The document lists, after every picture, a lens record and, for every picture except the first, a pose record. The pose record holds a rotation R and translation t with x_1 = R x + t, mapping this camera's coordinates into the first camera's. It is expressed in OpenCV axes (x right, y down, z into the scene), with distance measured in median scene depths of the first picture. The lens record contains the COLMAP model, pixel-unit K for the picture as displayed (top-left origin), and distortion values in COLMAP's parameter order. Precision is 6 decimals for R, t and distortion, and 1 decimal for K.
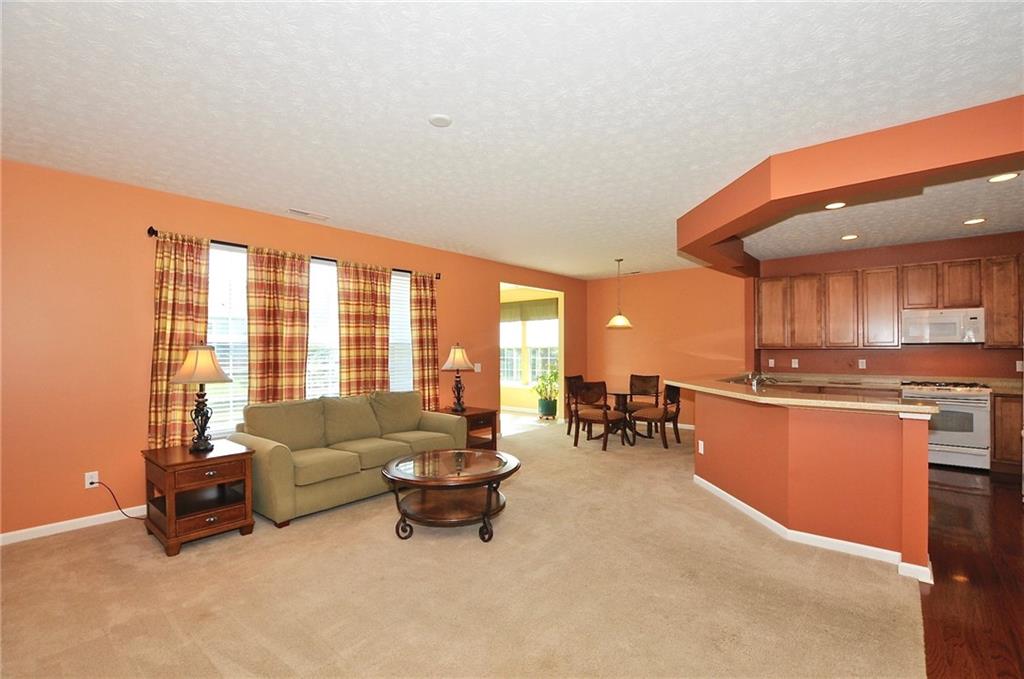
lens RADIAL K [[453.5, 0, 515.8], [0, 453.5, 342.7], [0, 0, 1]] dist [-0.020120, 0.002719]
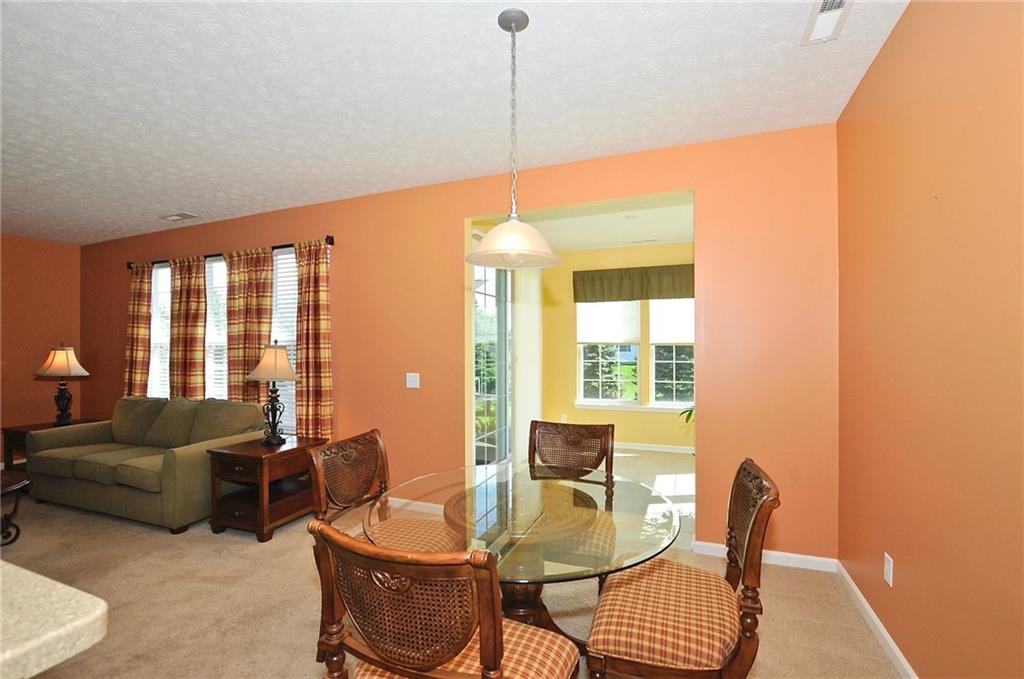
lens RADIAL K [[453.5, 0, 512.5], [0, 453.5, 340.7], [0, 0, 1]] dist [-0.020120, 0.002719]
pose [[0.306674, -0.013625, -0.951717, 0.619305], [0.014252, 0.999851, -0.009722, 0.014823], [0.951708, -0.010582, 0.306822, 1.178284]]
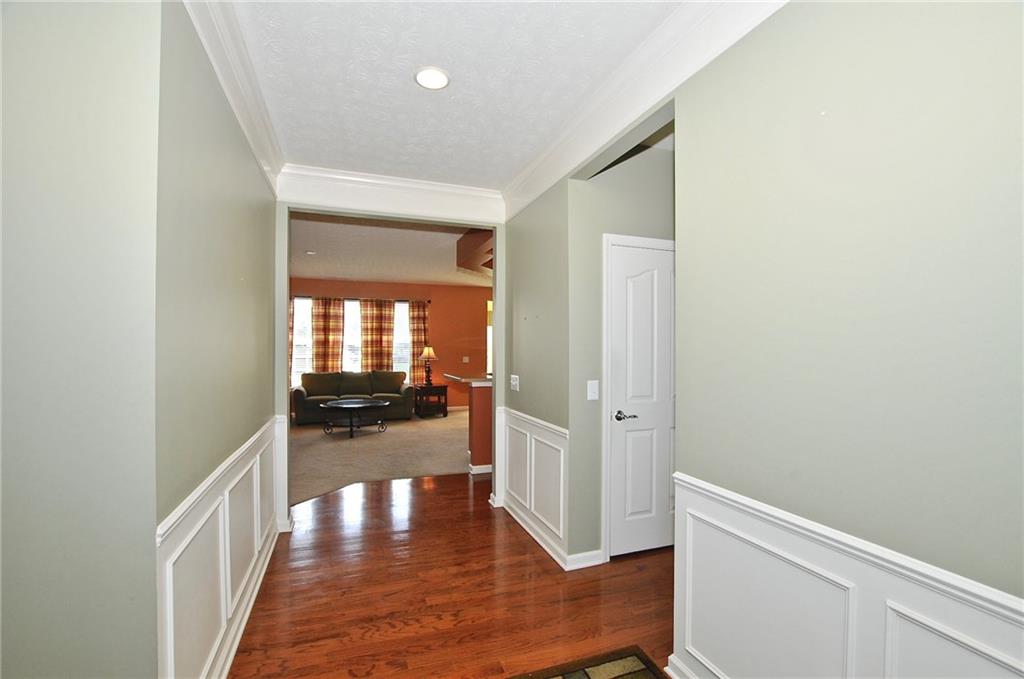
lens RADIAL K [[453.5, 0, 506.1], [0, 453.5, 343.7], [0, 0, 1]] dist [-0.020120, 0.002719]
pose [[0.861350, -0.000653, -0.508011, 0.977436], [0.001229, 0.999999, 0.000798, 0.000362], [0.508010, -0.001312, 0.861350, -0.269877]]
